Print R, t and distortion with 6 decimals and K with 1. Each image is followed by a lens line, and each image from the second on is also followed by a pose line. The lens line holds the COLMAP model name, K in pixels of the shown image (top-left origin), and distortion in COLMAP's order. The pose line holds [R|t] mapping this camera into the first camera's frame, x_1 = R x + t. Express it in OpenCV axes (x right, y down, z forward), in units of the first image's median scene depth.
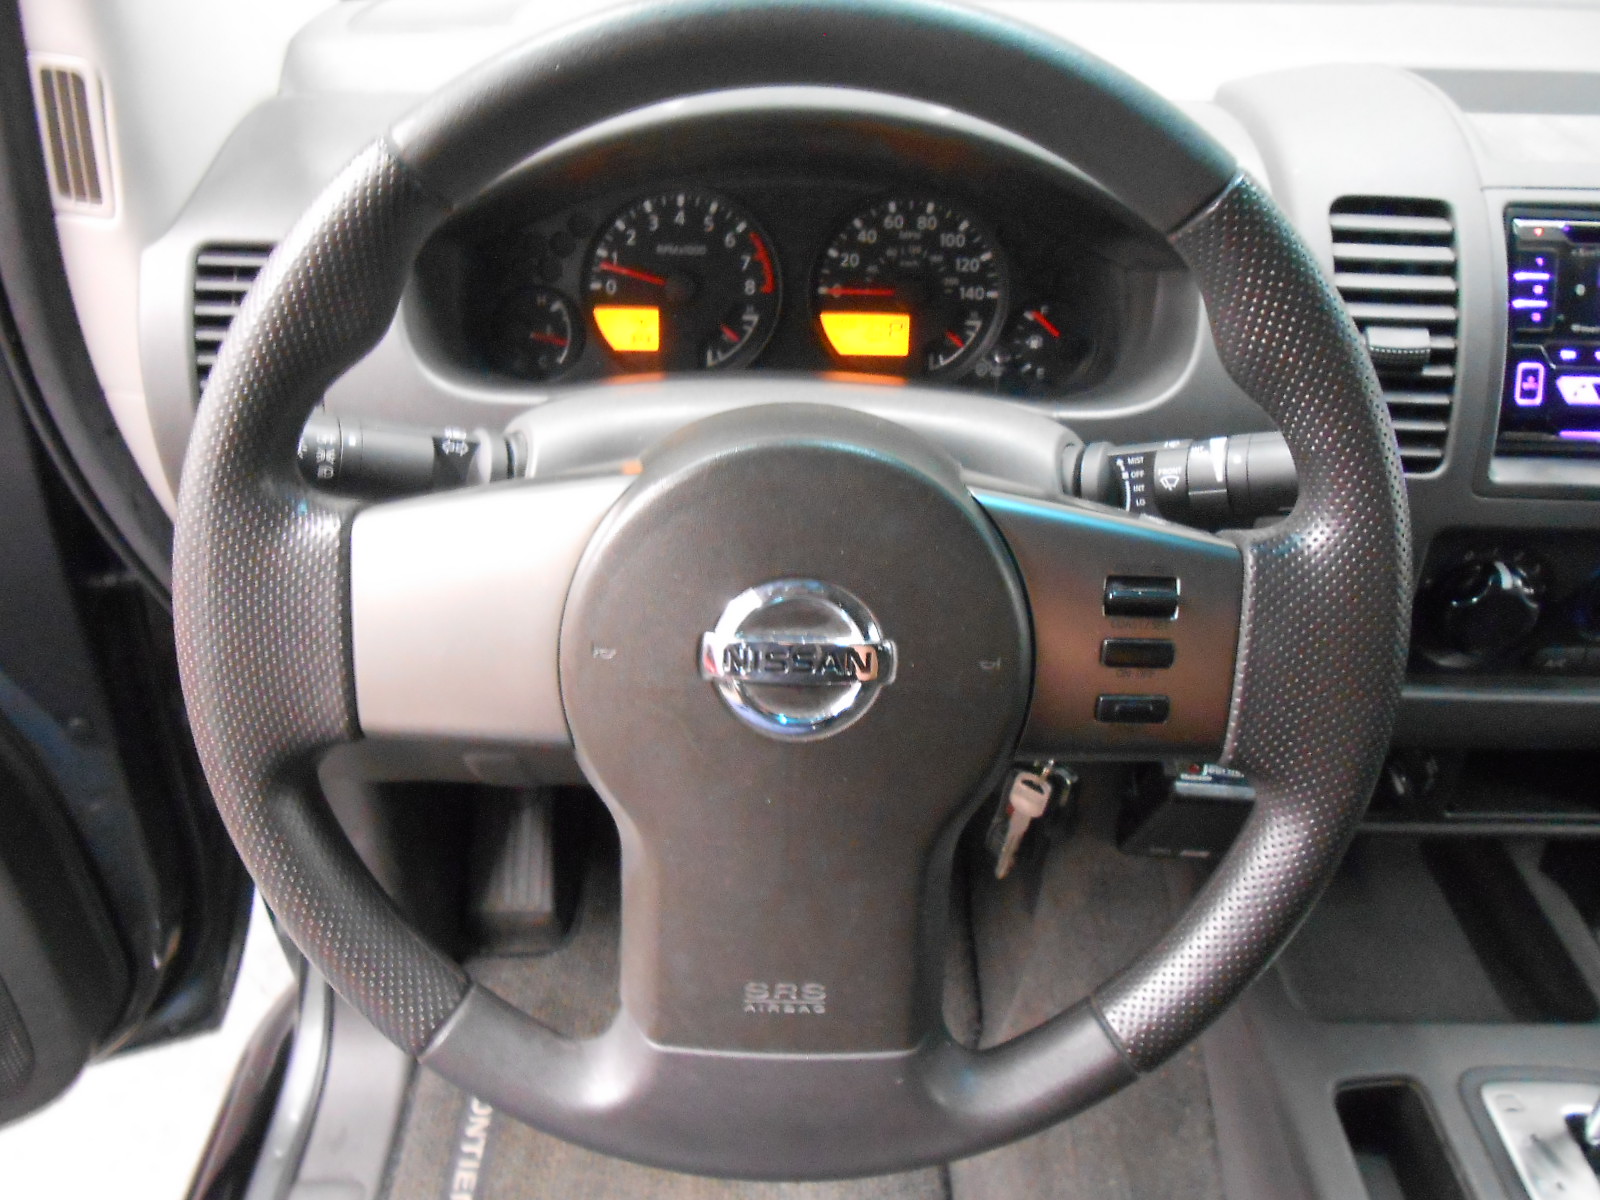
lens RADIAL K [[1212.4, 0, 800.0], [0, 1212.4, 600.0], [0, 0, 1]] dist [-0.010527, 0.002535]
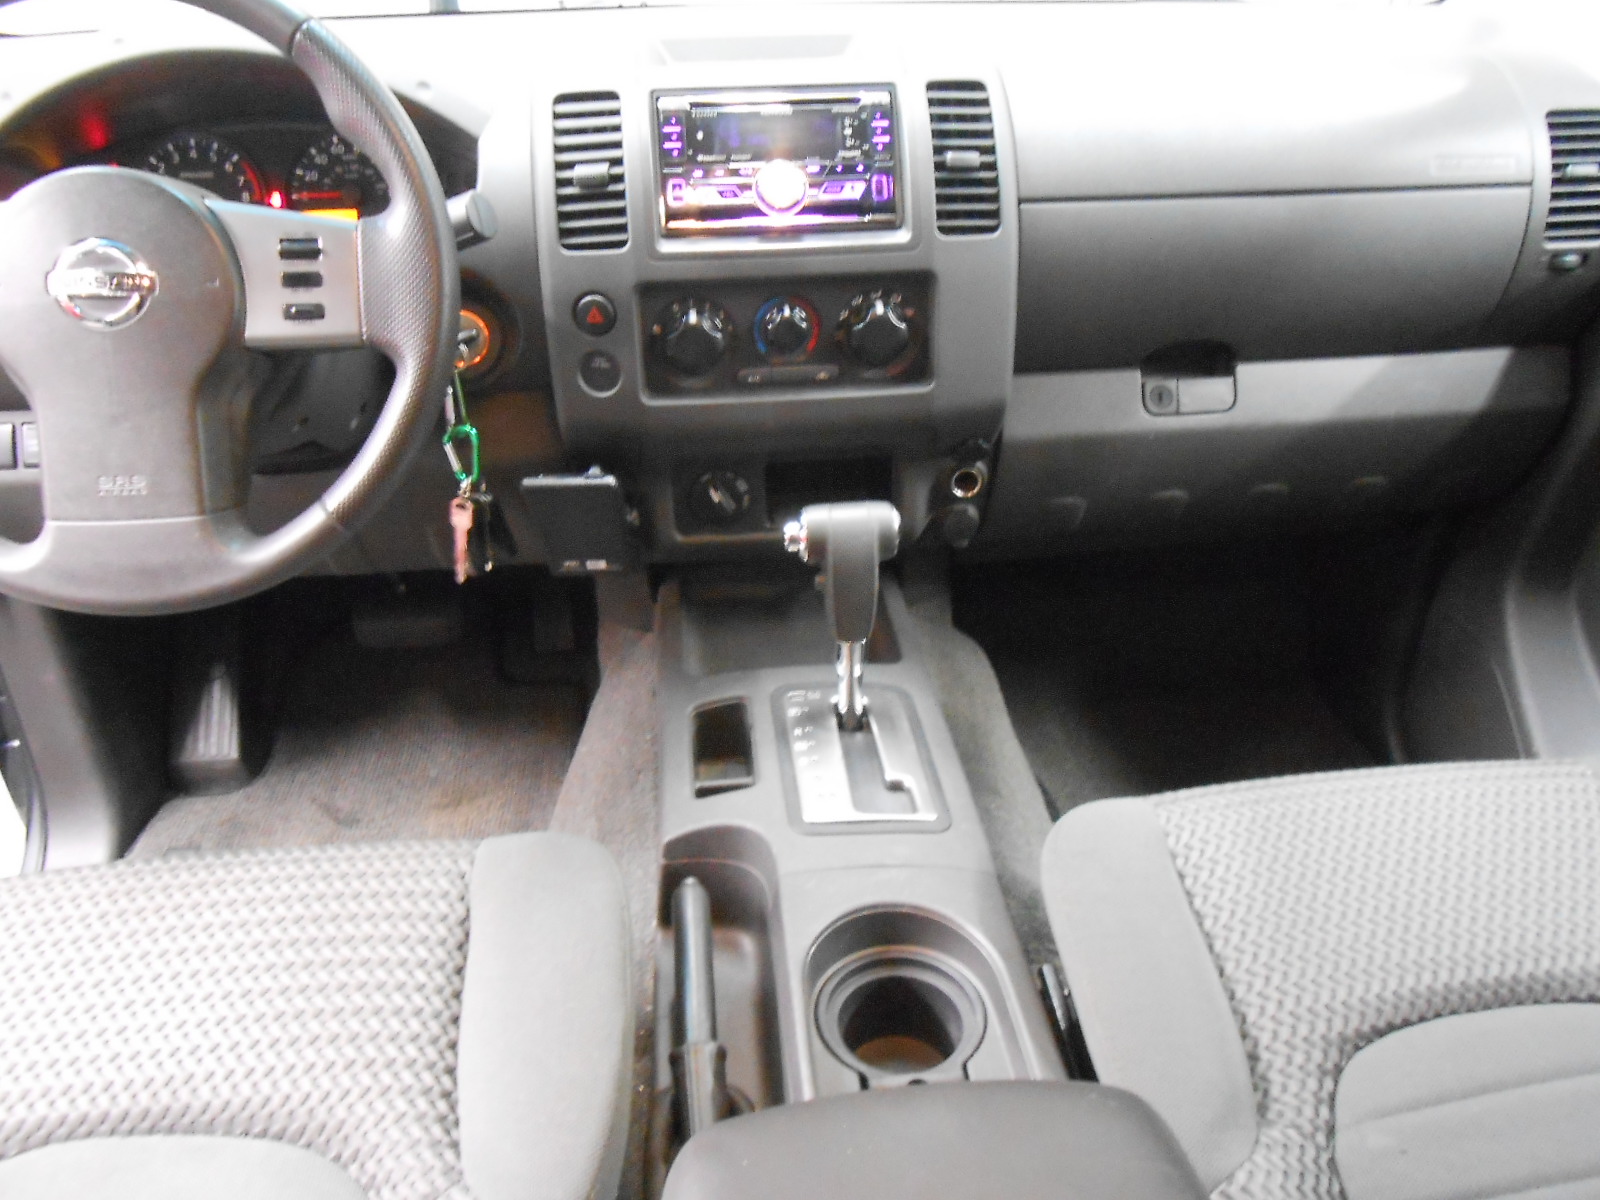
lens RADIAL K [[1227.4, 0, 800.0], [0, 1227.4, 600.0], [0, 0, 1]] dist [0.005730, 0.001659]
pose [[0.995777, -0.079088, 0.046623, 0.552094], [0.084082, 0.989538, -0.117234, 0.493987], [-0.036863, 0.120659, 0.992009, -0.510411]]
